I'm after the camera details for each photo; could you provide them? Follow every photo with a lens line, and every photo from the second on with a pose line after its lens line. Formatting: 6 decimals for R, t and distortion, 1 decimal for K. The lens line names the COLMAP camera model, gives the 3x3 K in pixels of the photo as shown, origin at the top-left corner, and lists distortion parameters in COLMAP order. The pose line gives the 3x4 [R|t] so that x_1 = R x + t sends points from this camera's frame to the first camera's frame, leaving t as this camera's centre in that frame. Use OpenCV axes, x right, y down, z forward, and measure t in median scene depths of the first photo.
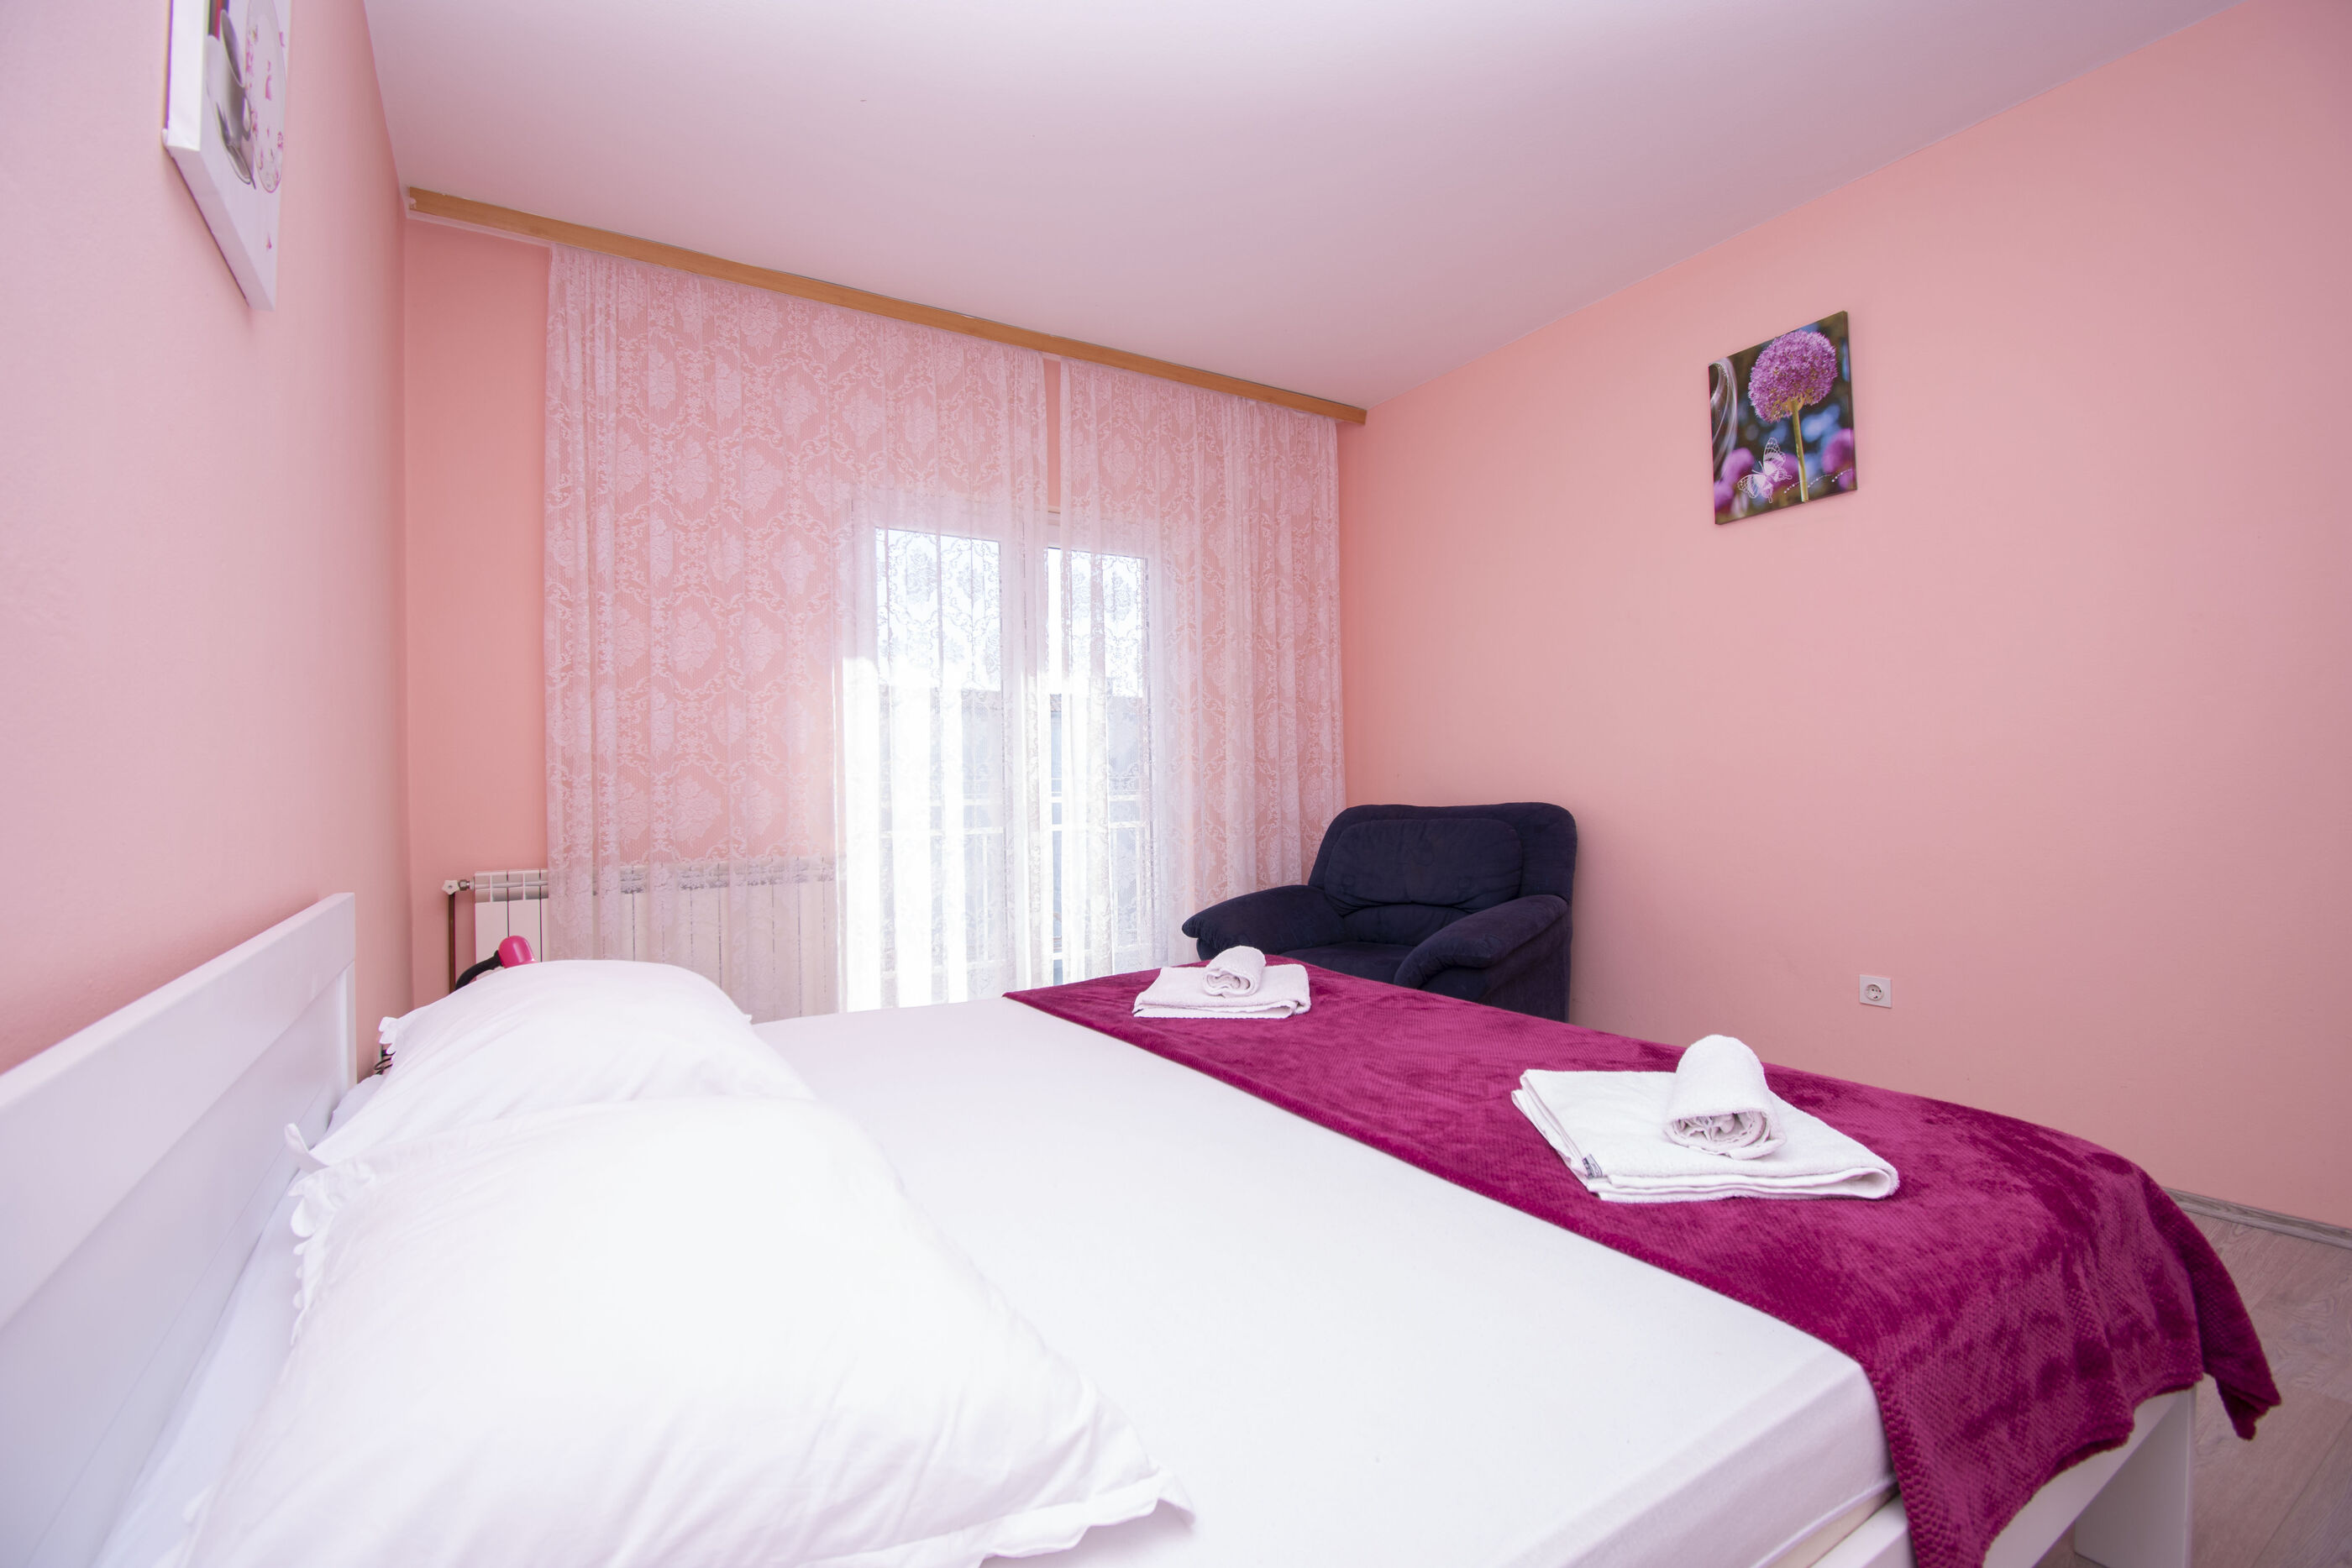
lens RADIAL K [[1063.4, 0, 1168.0], [0, 1063.4, 799.6], [0, 0, 1]] dist [0.020237, -0.016076]
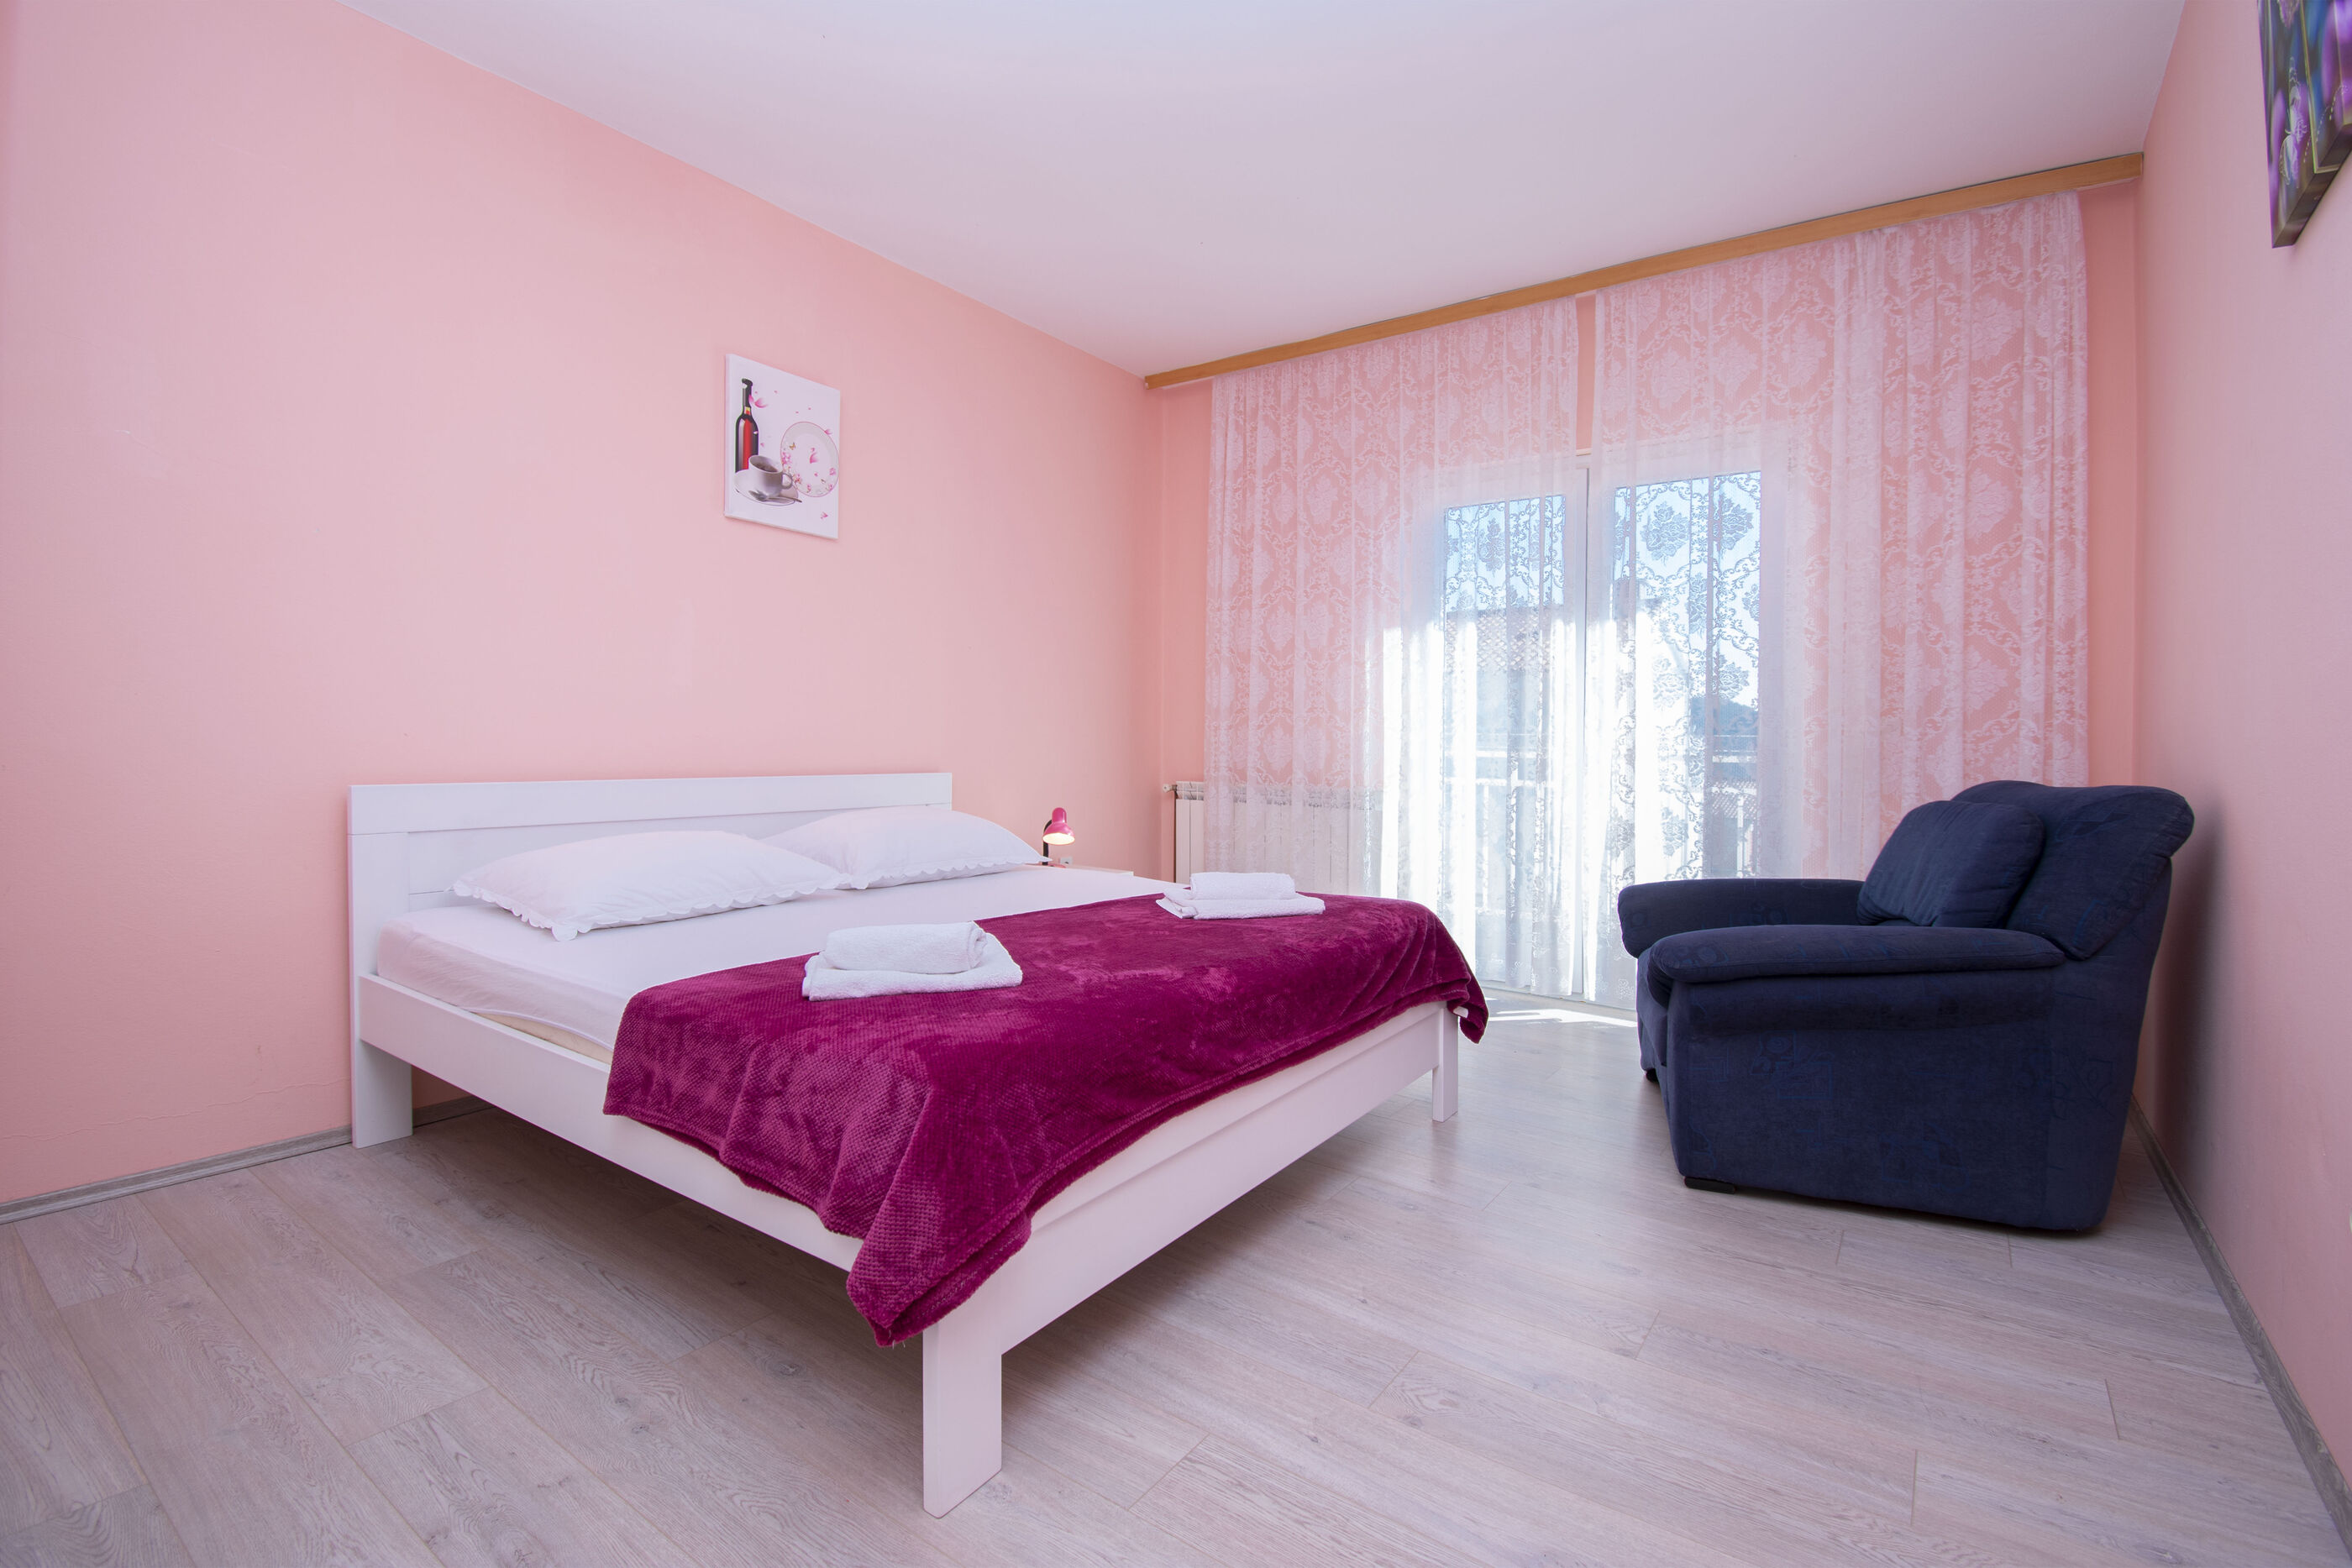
lens RADIAL K [[1063.4, 0, 1168.0], [0, 1063.4, 799.6], [0, 0, 1]] dist [0.020237, -0.016076]
pose [[0.357401, 0.066056, -0.931612, 0.693688], [-0.058924, 0.997103, 0.048094, 0.015101], [0.932090, 0.037705, 0.360258, 0.321476]]
